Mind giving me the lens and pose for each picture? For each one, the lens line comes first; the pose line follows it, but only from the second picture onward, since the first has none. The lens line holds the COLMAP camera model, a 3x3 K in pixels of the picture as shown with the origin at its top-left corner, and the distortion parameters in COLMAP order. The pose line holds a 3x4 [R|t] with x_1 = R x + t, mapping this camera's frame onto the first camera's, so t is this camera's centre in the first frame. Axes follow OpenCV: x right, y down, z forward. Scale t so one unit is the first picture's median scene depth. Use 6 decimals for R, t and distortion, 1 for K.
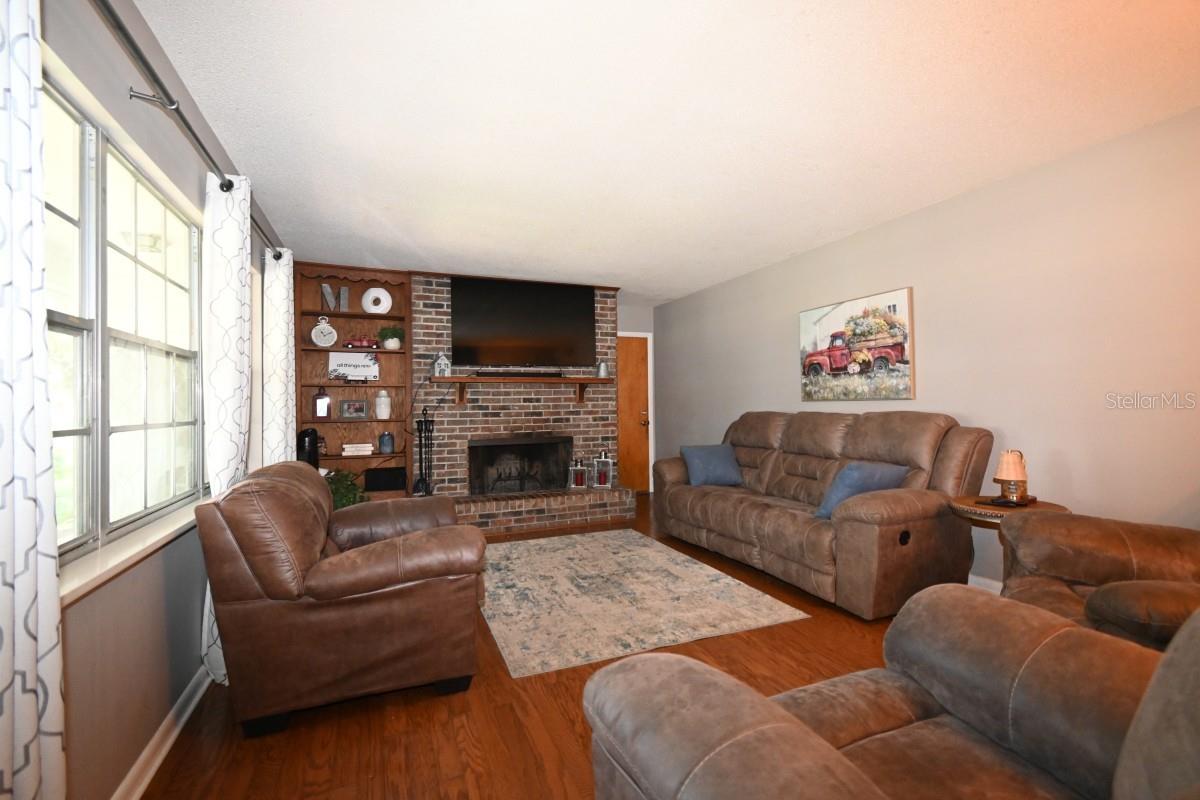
lens RADIAL K [[532.4, 0, 600.0], [0, 532.4, 397.7], [0, 0, 1]] dist [0.003381, -0.002144]
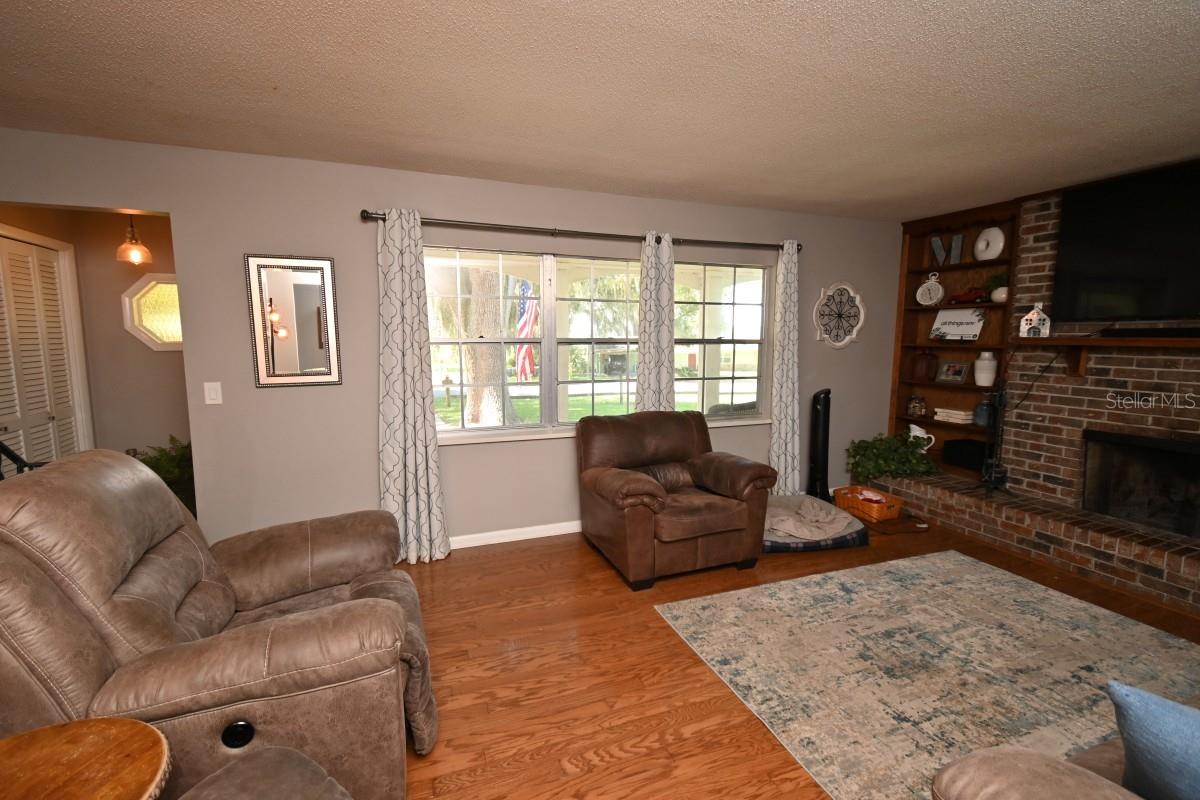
lens RADIAL K [[532.4, 0, 594.8], [0, 532.4, 401.3], [0, 0, 1]] dist [0.003381, -0.002144]
pose [[-0.026159, 0.133017, -0.990768, 0.461112], [0.010698, 0.991088, 0.132778, -0.055301], [0.999601, -0.007126, -0.027349, 0.406424]]
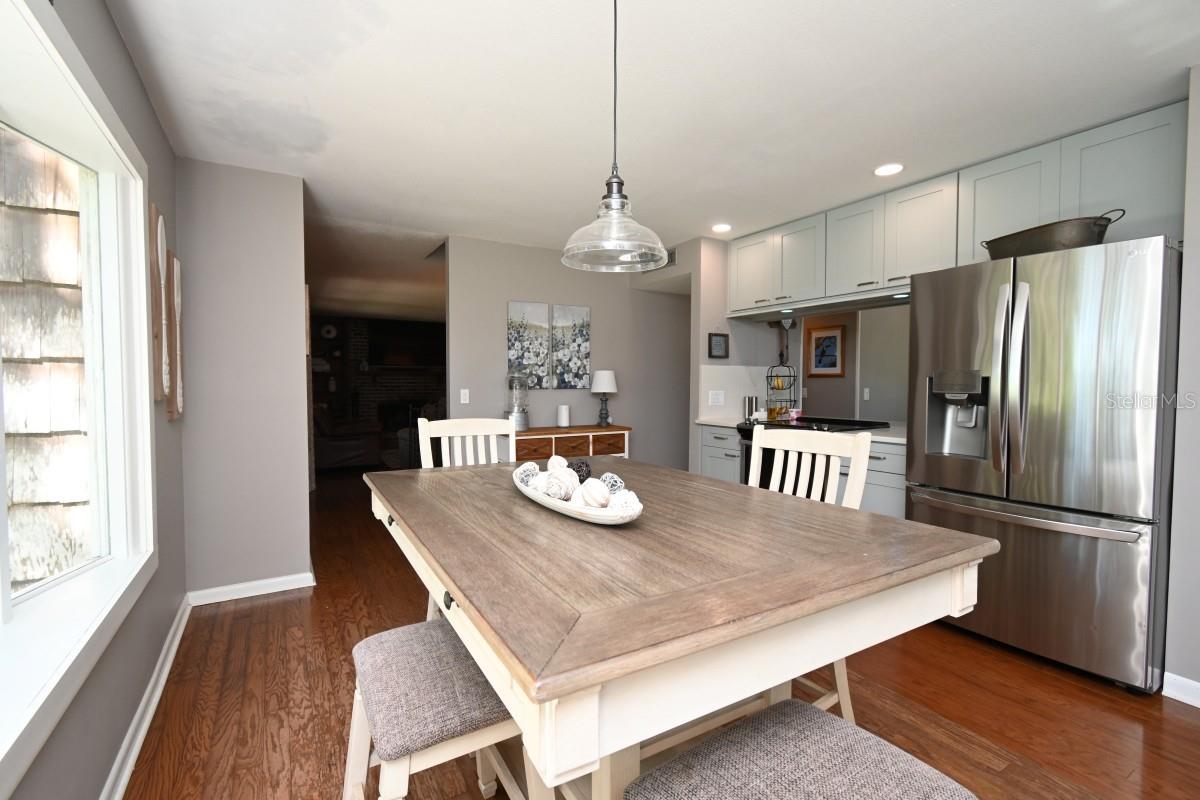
lens RADIAL K [[532.4, 0, 595.6], [0, 532.4, 402.5], [0, 0, 1]] dist [0.003381, -0.002144]
pose [[0.988728, 0.006883, 0.149565, 0.268561], [-0.013819, 0.998874, 0.045383, -0.022646], [-0.149084, -0.046939, 0.987710, -1.120952]]
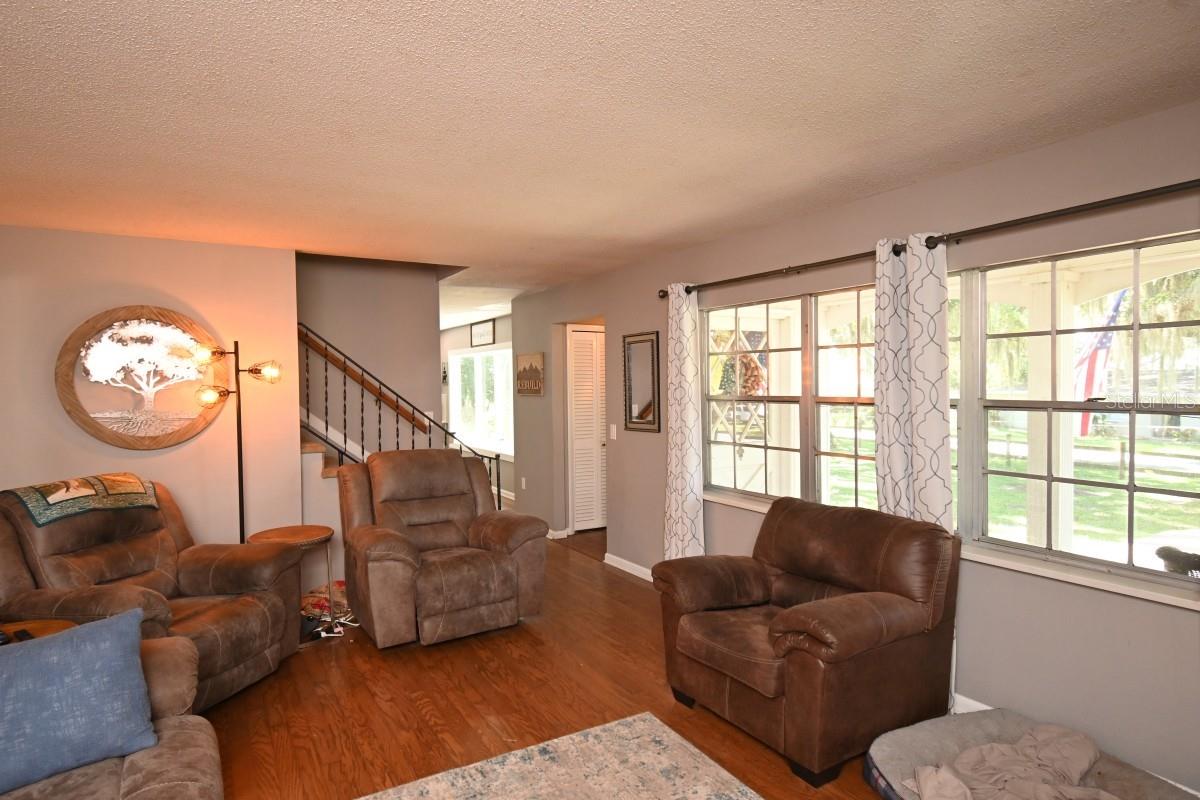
lens RADIAL K [[656.2, 0, 595.0], [0, 656.2, 399.9], [0, 0, 1]] dist [0.005572, 0.000562]
pose [[-0.988815, 0.035008, -0.144982, 0.051718], [0.032396, 0.999268, 0.020338, -0.063333], [0.145588, 0.015413, -0.989225, 1.038364]]
